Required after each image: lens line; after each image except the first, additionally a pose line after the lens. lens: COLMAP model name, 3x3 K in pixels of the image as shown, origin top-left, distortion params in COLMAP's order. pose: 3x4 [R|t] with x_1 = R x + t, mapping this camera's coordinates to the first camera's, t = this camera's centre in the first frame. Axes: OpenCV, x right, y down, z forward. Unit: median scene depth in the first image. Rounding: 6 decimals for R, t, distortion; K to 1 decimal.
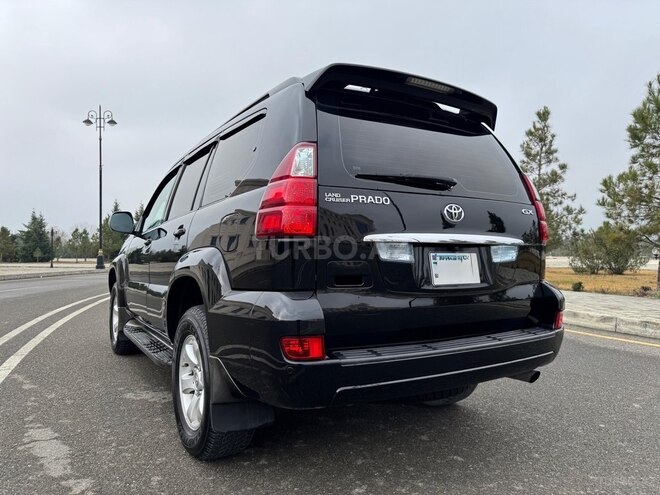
lens RADIAL K [[468.6, 0, 329.6], [0, 468.6, 250.0], [0, 0, 1]] dist [0.002227, -0.005569]
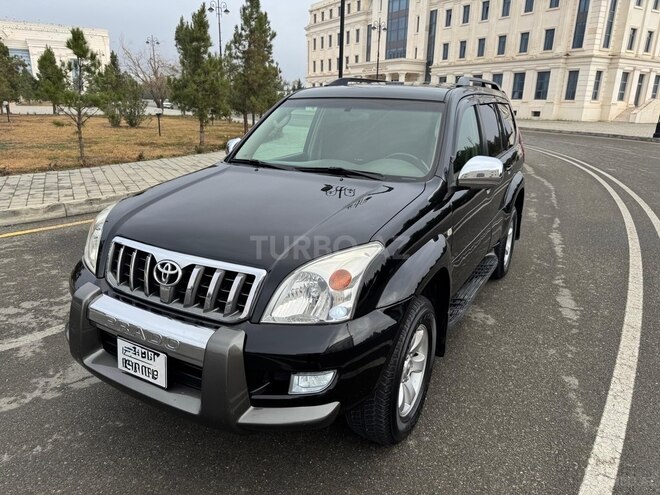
lens RADIAL K [[467.6, 0, 331.0], [0, 467.6, 249.4], [0, 0, 1]] dist [0.006768, -0.010137]
pose [[-0.483471, -0.278617, 0.829836, -1.080224], [-0.034450, 0.953316, 0.300004, -0.175165], [-0.874682, 0.116456, -0.470498, 1.768552]]
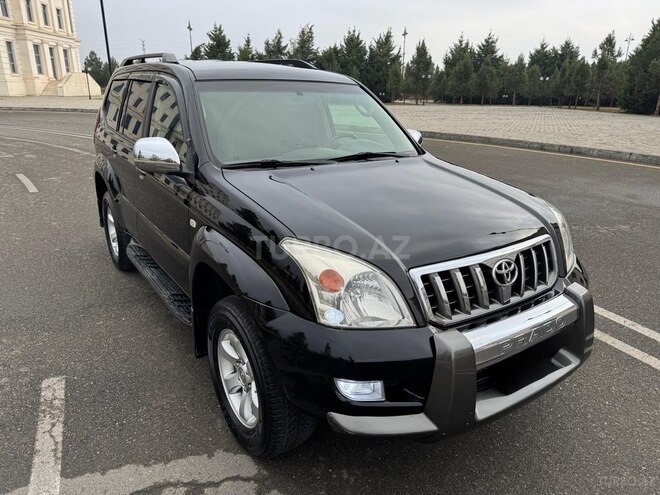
lens RADIAL K [[468.6, 0, 329.6], [0, 468.6, 250.0], [0, 0, 1]] dist [0.002227, -0.005569]
pose [[-0.998690, -0.008306, -0.050494, -0.285374], [-0.023868, 0.948439, 0.316058, -0.163983], [0.045265, 0.316849, -0.947395, 2.181732]]
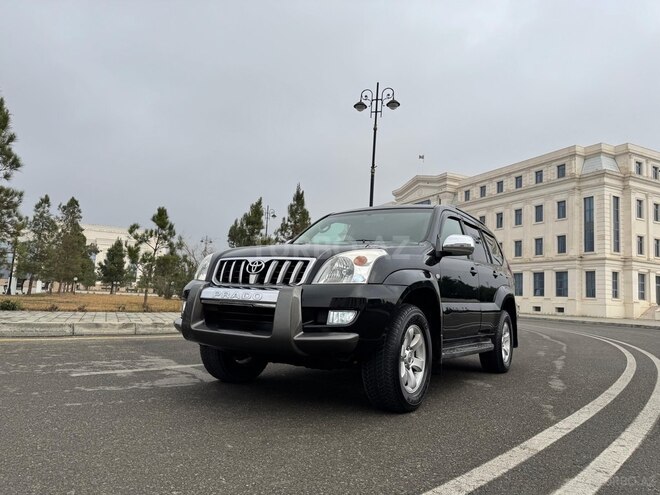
lens RADIAL K [[467.6, 0, 331.0], [0, 467.6, 249.4], [0, 0, 1]] dist [0.006768, -0.010137]
pose [[-0.426551, 0.070499, 0.901712, -1.424083], [-0.062501, 0.992277, -0.107146, 0.085953], [-0.902301, -0.102061, -0.418851, 1.935099]]
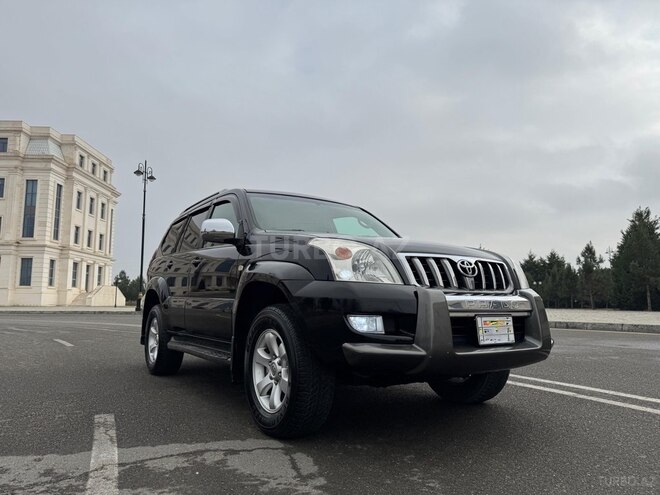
lens RADIAL K [[467.6, 0, 331.0], [0, 467.6, 249.4], [0, 0, 1]] dist [0.006768, -0.010137]
pose [[-0.999508, -0.012537, -0.028763, -0.272265], [-0.008821, 0.992010, -0.125848, 0.098295], [0.030111, -0.125532, -0.991632, 2.437728]]
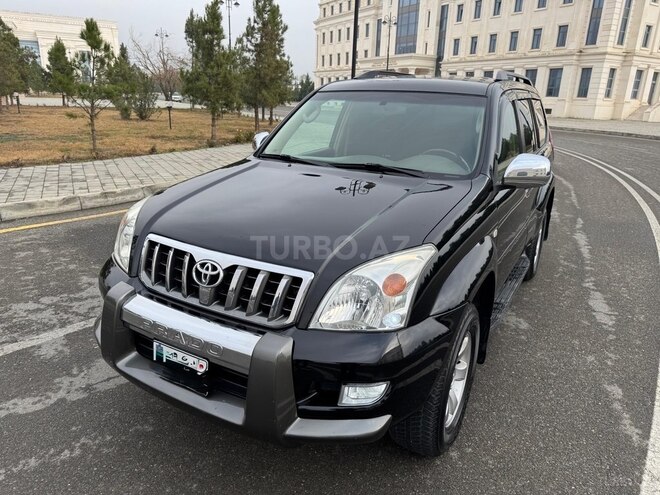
lens RADIAL K [[468.6, 0, 329.6], [0, 468.6, 250.0], [0, 0, 1]] dist [0.002227, -0.005569]
pose [[-0.468176, -0.294295, 0.833188, -1.026432], [-0.044714, 0.949591, 0.310285, -0.169534], [-0.882503, 0.108013, -0.457735, 1.798091]]
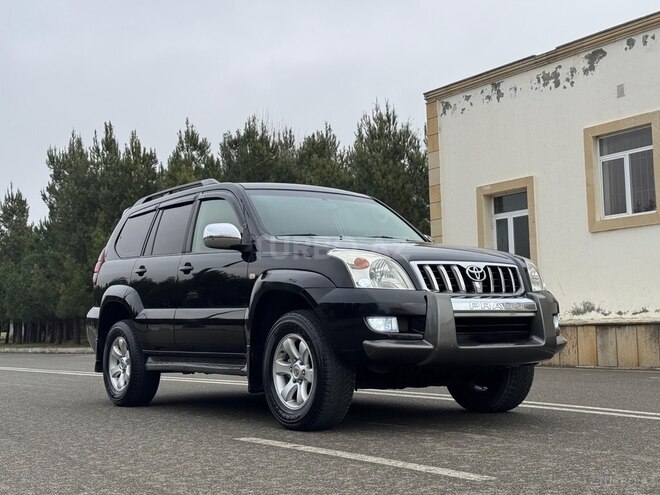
lens RADIAL K [[888.7, 0, 330.0], [0, 888.7, 247.5], [0, 0, 1]] dist [-0.011279, -0.023333]
pose [[-0.998607, 0.008452, -0.052079, -0.180731], [0.013587, 0.994990, -0.099050, 0.136391], [0.050980, -0.099620, -0.993719, 3.224908]]
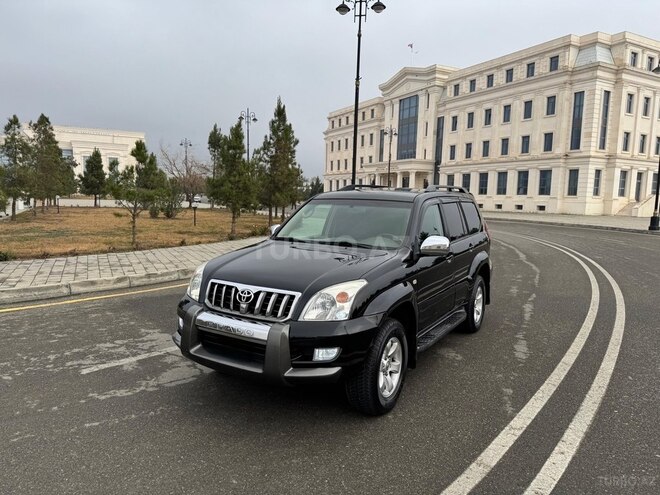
lens RADIAL K [[465.4, 0, 331.4], [0, 465.4, 248.8], [0, 0, 1]] dist [0.027877, -0.035012]
pose [[-0.453458, -0.117315, 0.883523, -1.473740], [-0.037529, 0.992934, 0.112581, -0.190756], [-0.890487, 0.017893, -0.454657, 1.965429]]
